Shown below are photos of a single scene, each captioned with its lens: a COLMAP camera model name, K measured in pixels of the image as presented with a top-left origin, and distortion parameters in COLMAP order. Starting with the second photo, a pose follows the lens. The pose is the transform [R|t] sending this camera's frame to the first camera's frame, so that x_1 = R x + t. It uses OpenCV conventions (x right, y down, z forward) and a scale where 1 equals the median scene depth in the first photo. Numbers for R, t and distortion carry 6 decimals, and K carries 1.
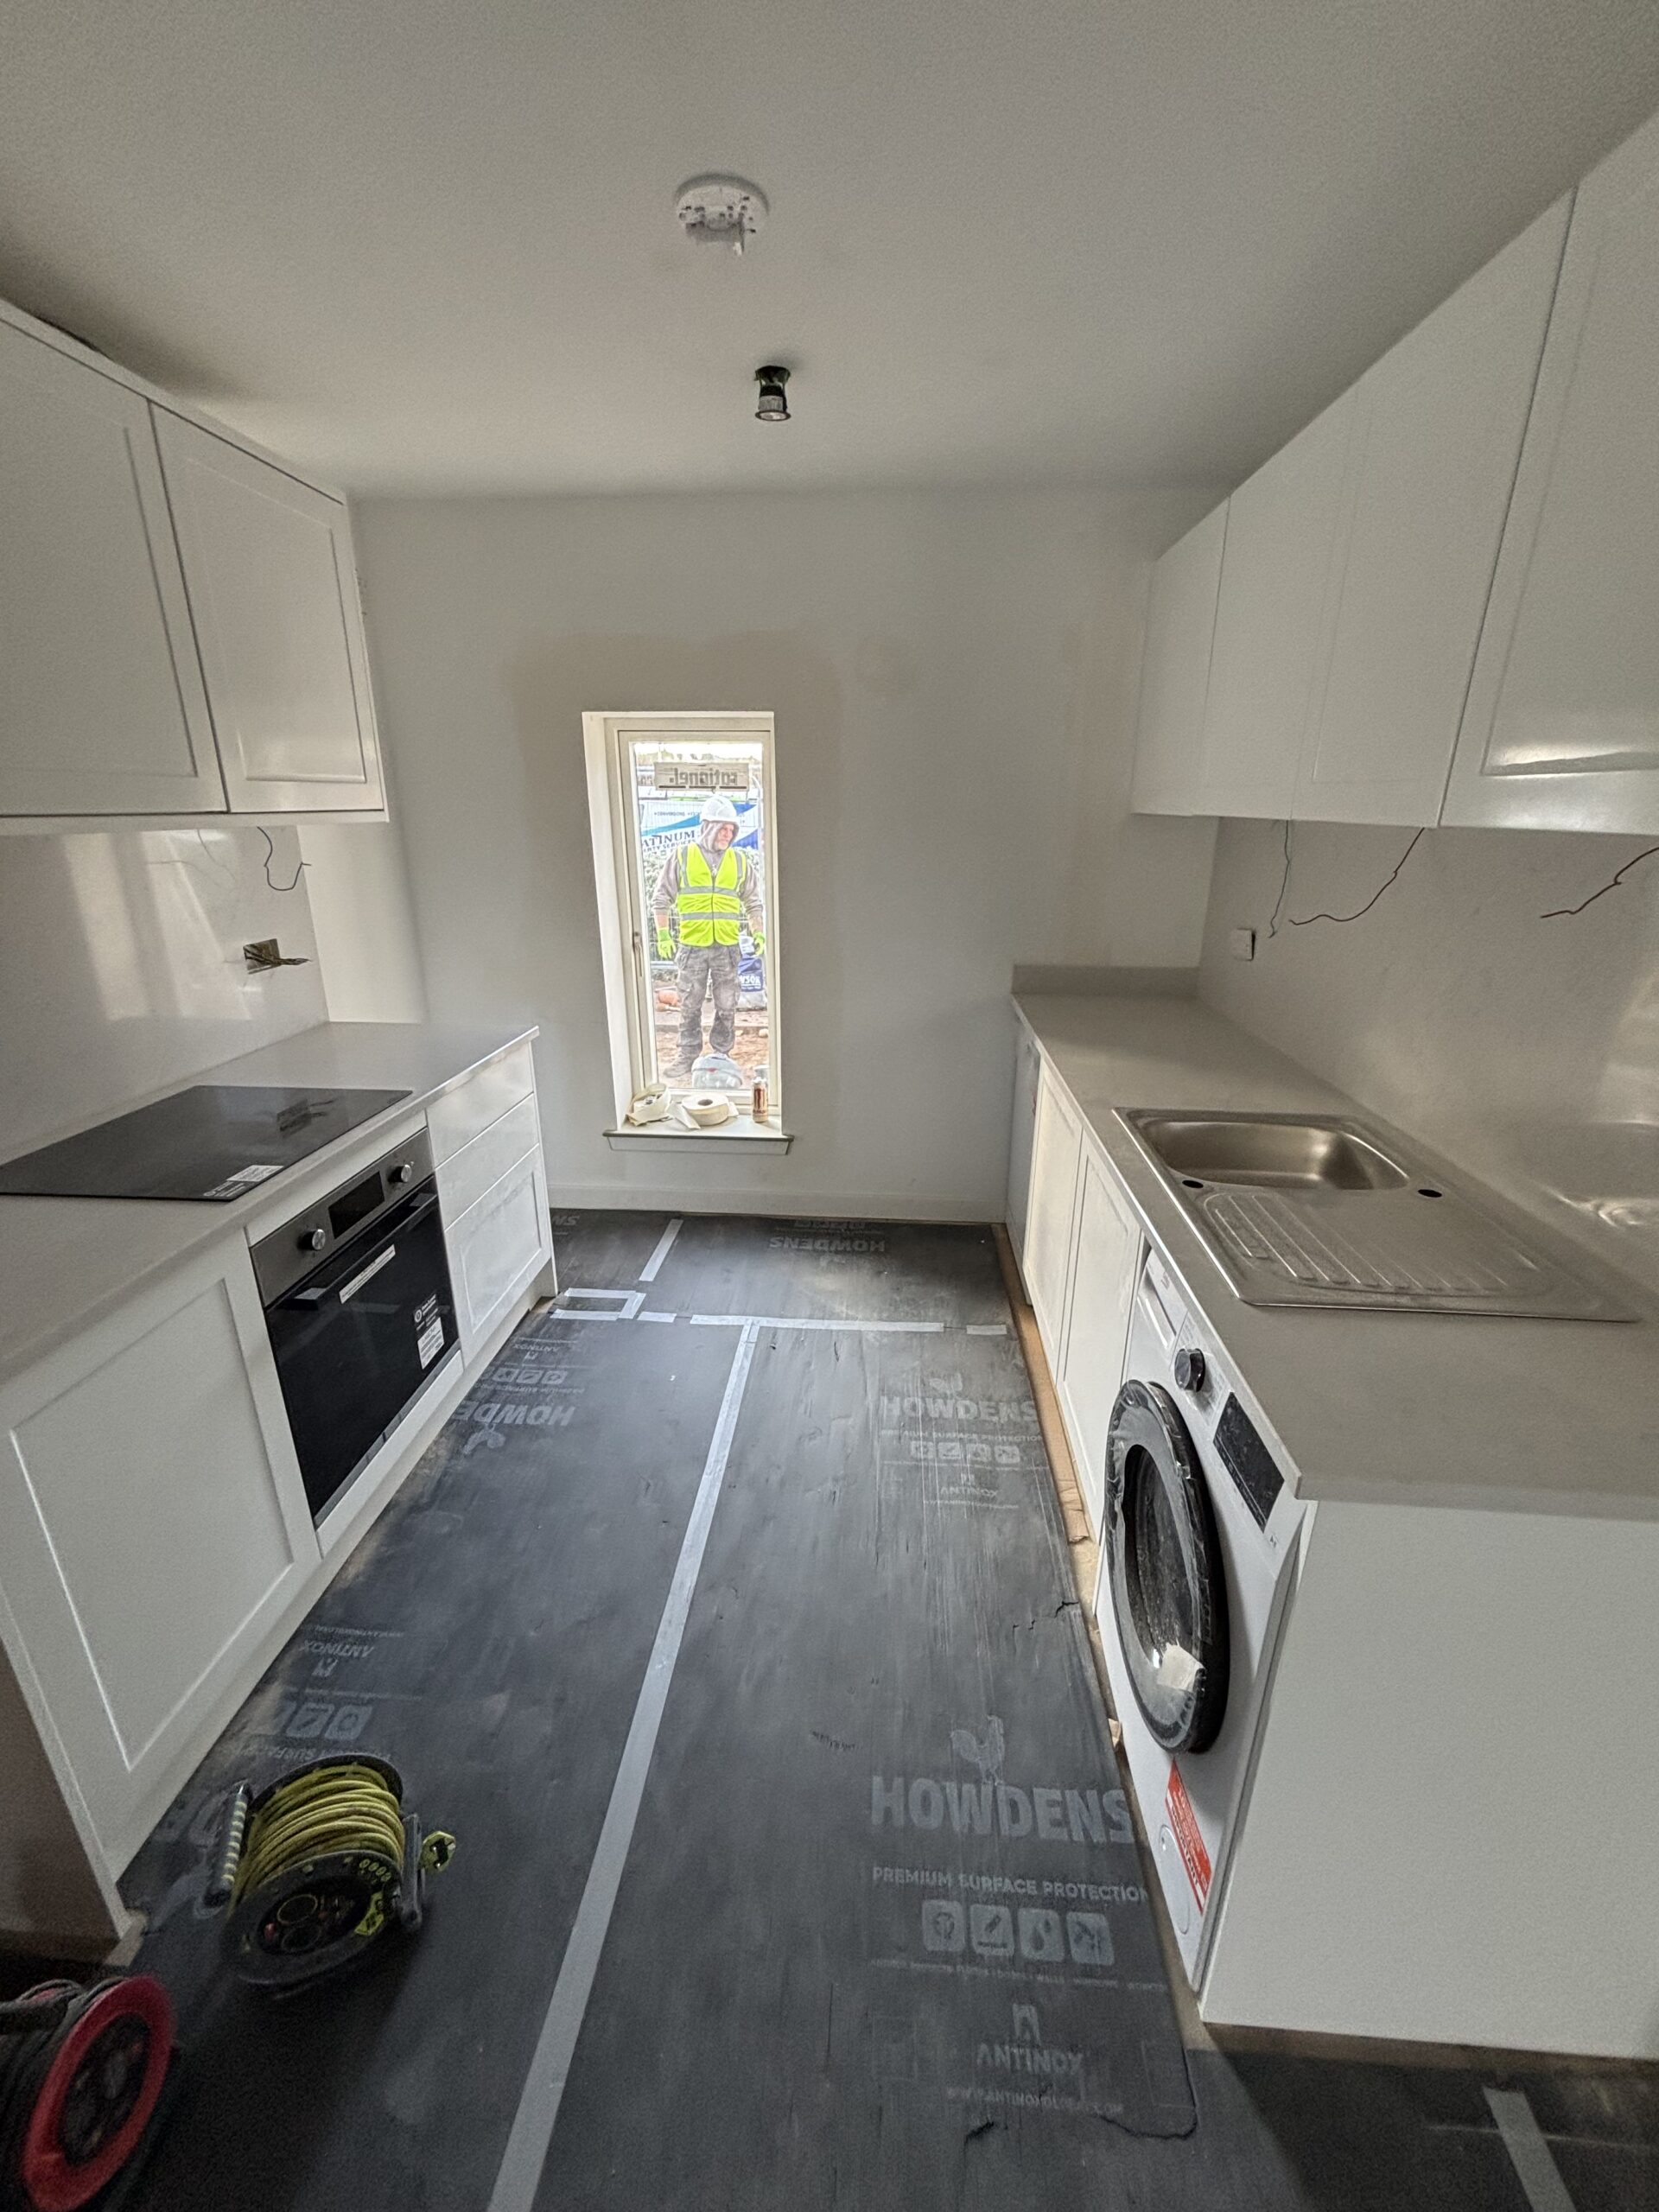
lens RADIAL K [[892.8, 0, 837.2], [0, 892.8, 1092.5], [0, 0, 1]] dist [-0.002485, 0.000776]
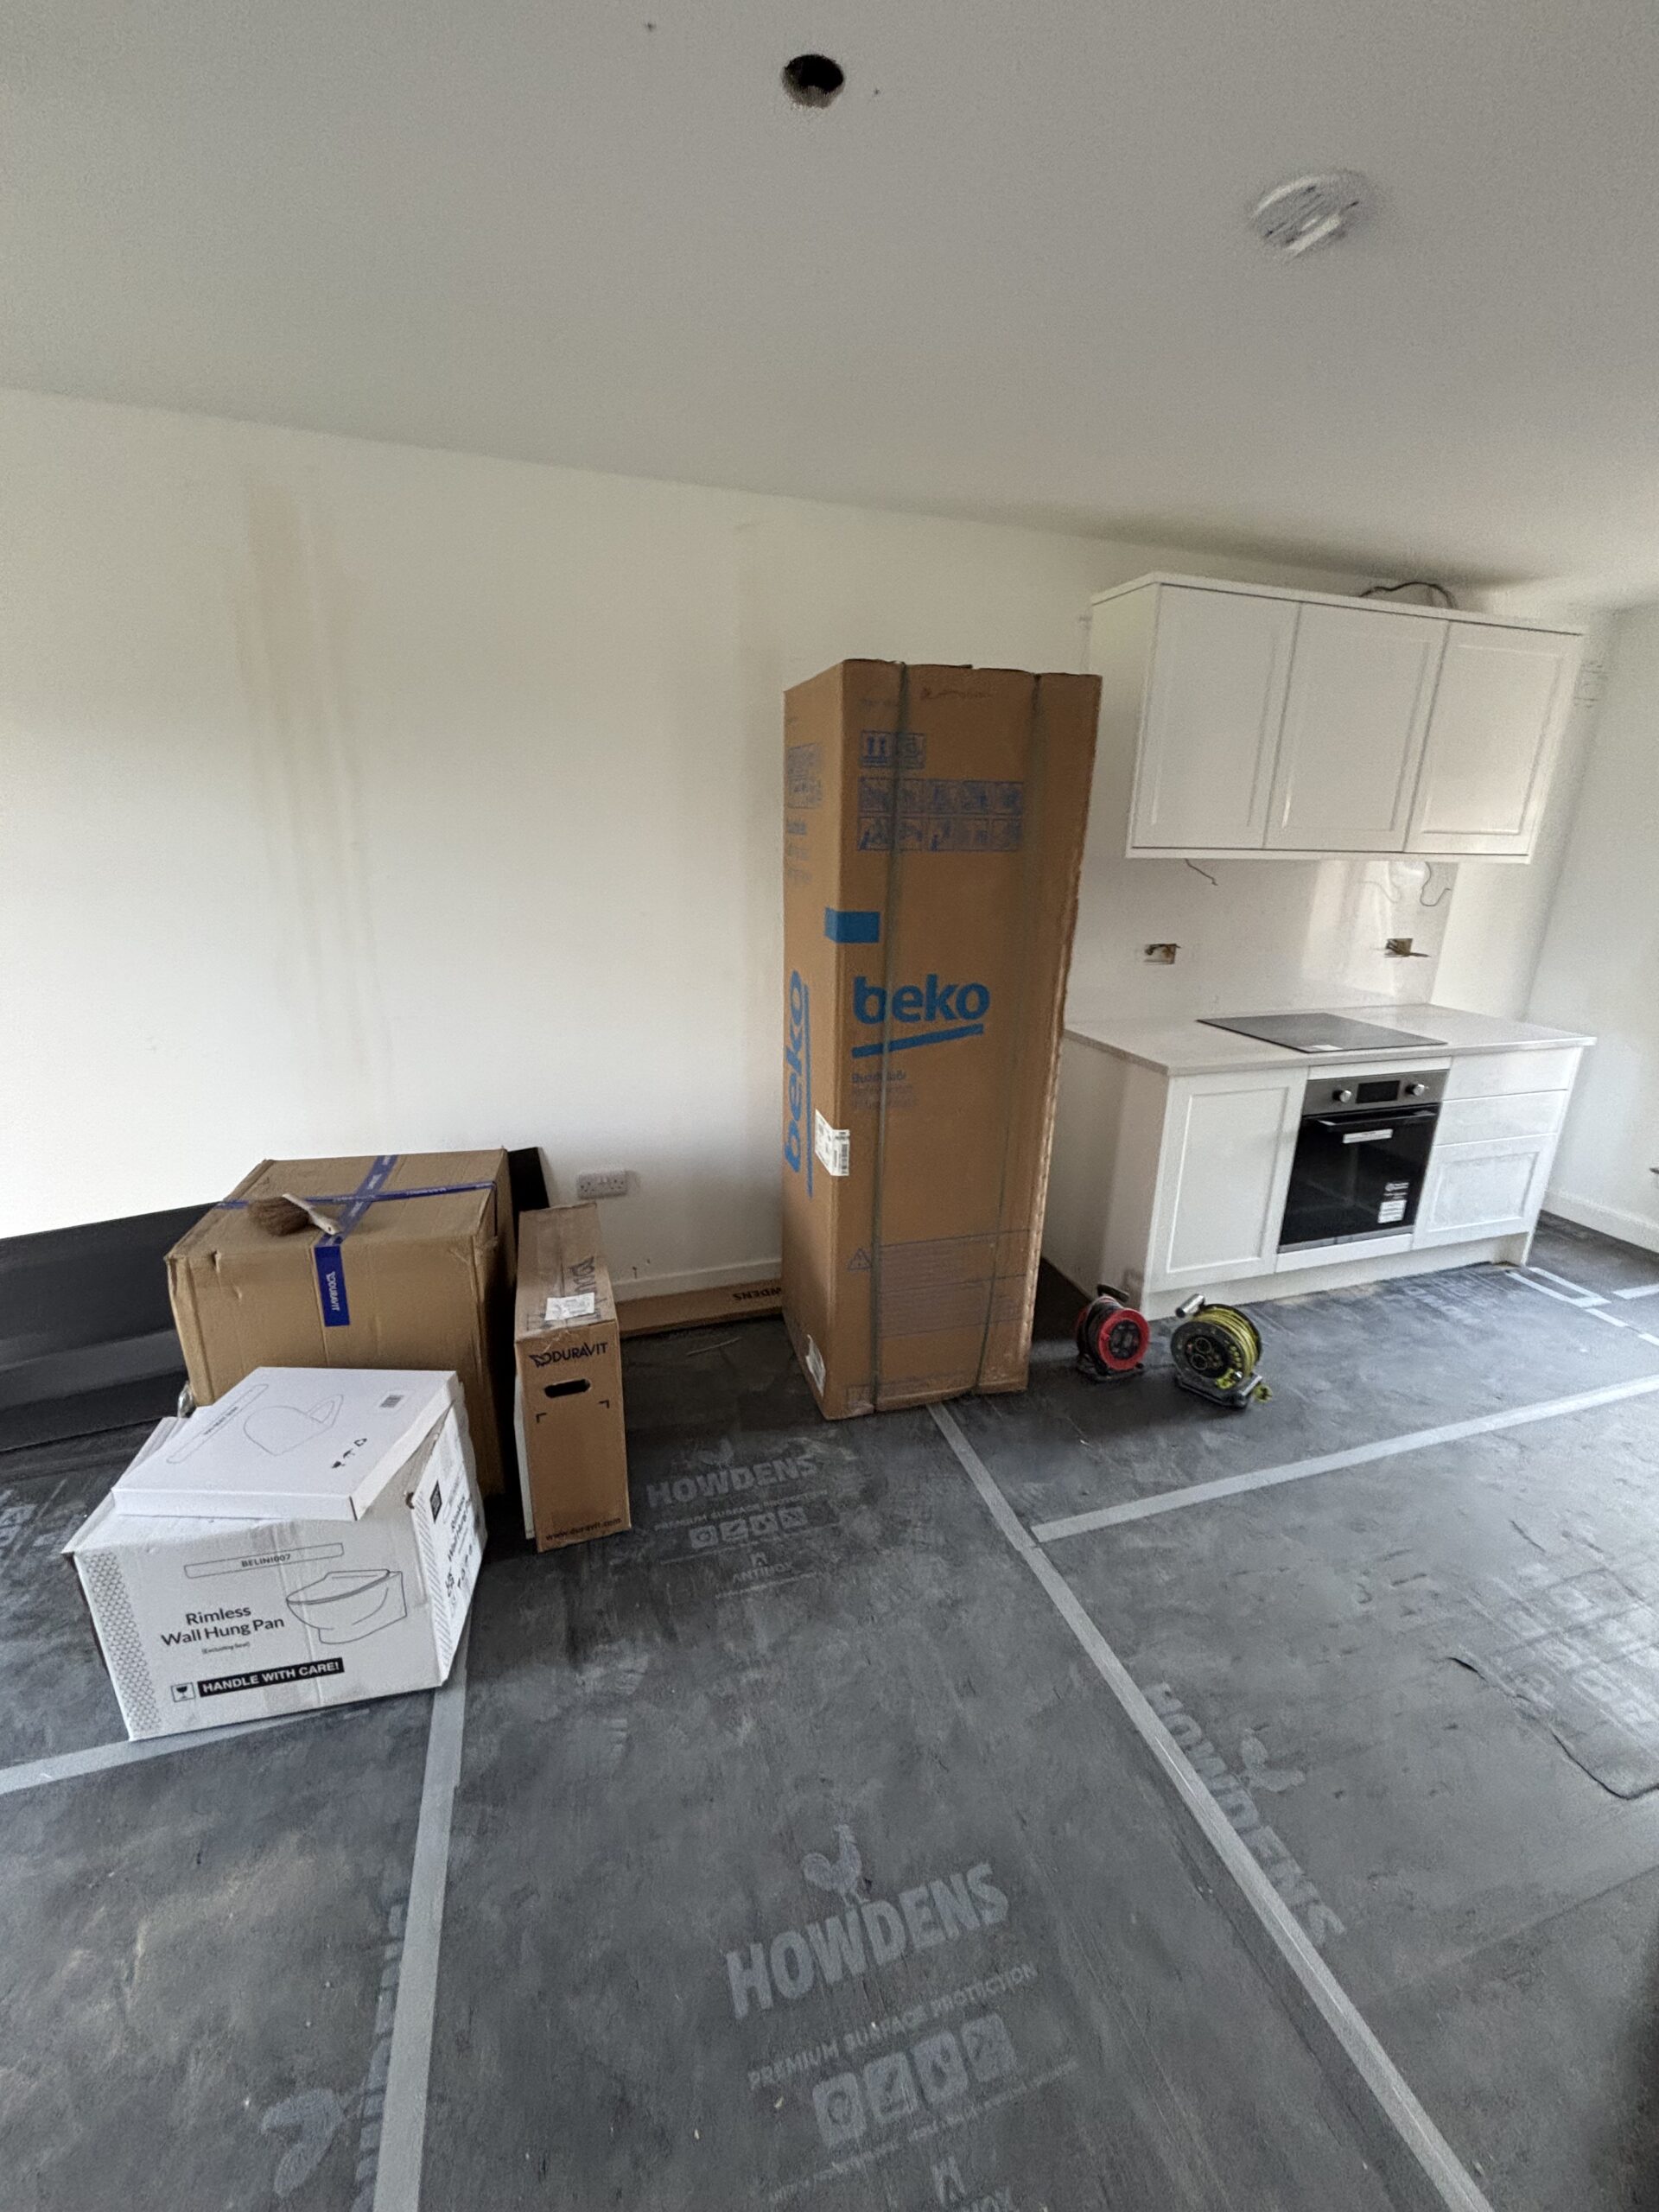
lens RADIAL K [[892.8, 0, 837.2], [0, 892.8, 1092.5], [0, 0, 1]] dist [-0.002485, 0.000776]
pose [[0.366767, 0.269480, -0.890429, 0.442704], [-0.310547, 0.937692, 0.155870, 0.146023], [0.876951, 0.219352, 0.427600, -0.446732]]
